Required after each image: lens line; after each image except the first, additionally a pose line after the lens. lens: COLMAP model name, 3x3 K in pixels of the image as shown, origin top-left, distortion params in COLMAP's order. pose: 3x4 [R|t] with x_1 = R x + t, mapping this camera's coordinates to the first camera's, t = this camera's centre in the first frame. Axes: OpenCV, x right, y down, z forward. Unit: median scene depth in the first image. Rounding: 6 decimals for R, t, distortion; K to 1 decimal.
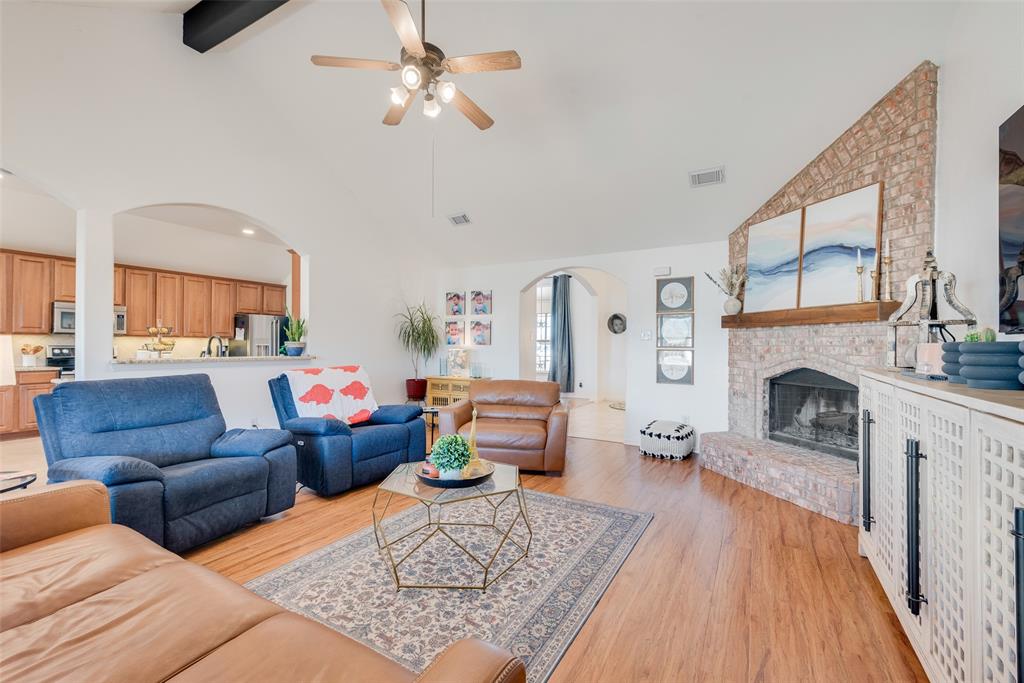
lens RADIAL K [[428.2, 0, 512.0], [0, 428.2, 341.5], [0, 0, 1]] dist [0.012285, -0.000360]
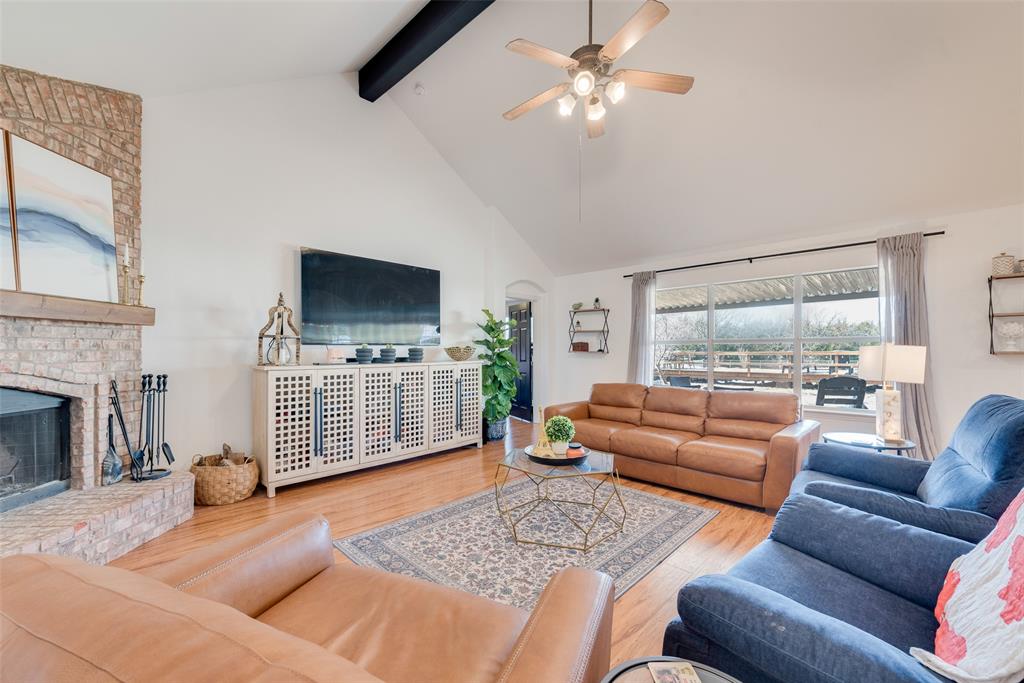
lens RADIAL K [[406.6, 0, 507.4], [0, 406.6, 347.9], [0, 0, 1]] dist [0.009182, -0.000211]
pose [[-0.967957, -0.002564, 0.251103, -0.183547], [-0.005187, 0.999939, -0.009788, 0.007796], [-0.251062, -0.010777, -0.967911, 1.386581]]
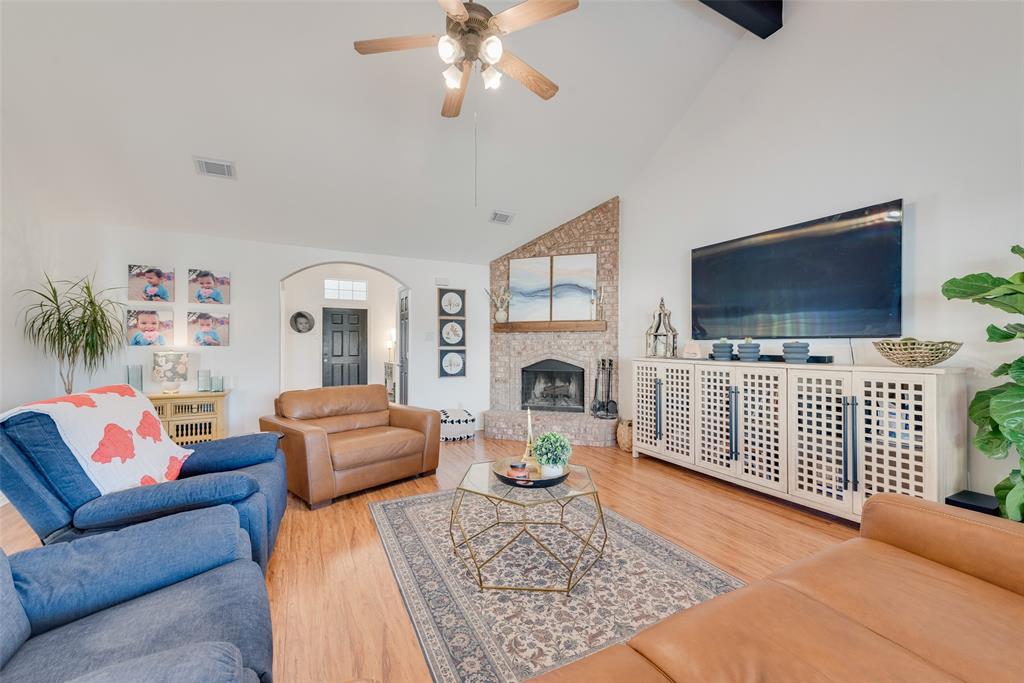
lens RADIAL K [[399.6, 0, 512.0], [0, 399.6, 341.5], [0, 0, 1]] dist [0.011075, -0.000113]
pose [[0.540595, 0.002784, 0.841278, -0.610839], [-0.004156, 0.999991, -0.000639, -0.001383], [-0.841273, -0.003151, 0.540602, 0.337061]]
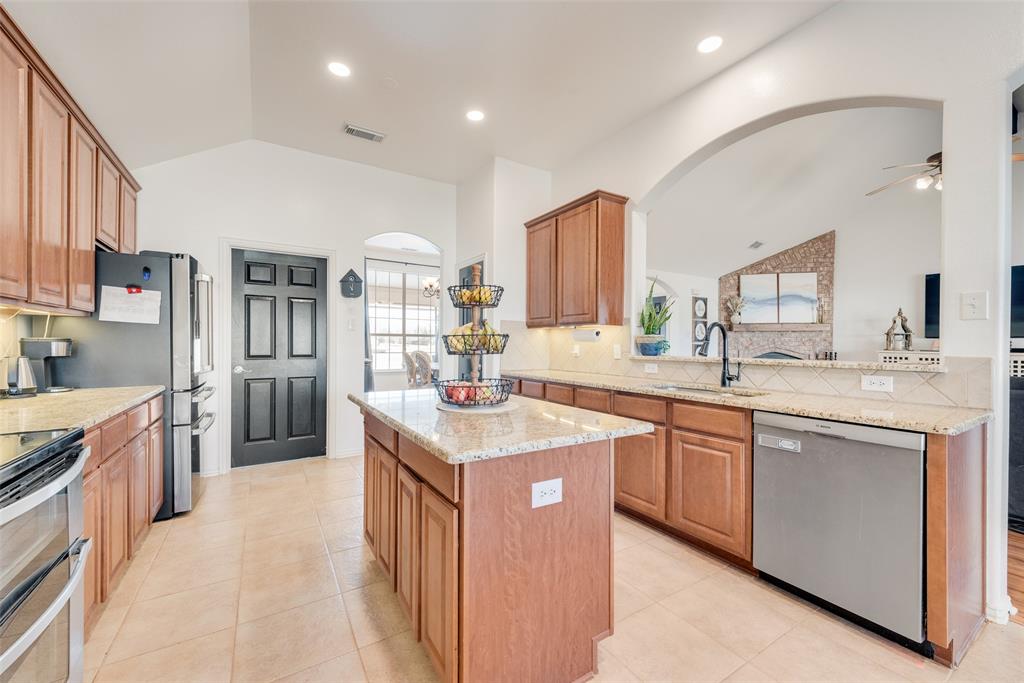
lens RADIAL K [[406.6, 0, 507.4], [0, 406.6, 347.9], [0, 0, 1]] dist [0.009182, -0.000211]
pose [[0.475795, -0.012473, 0.879468, -1.624872], [-0.011051, 0.999736, 0.020157, 0.015622], [-0.879487, -0.019309, 0.475531, 1.192654]]
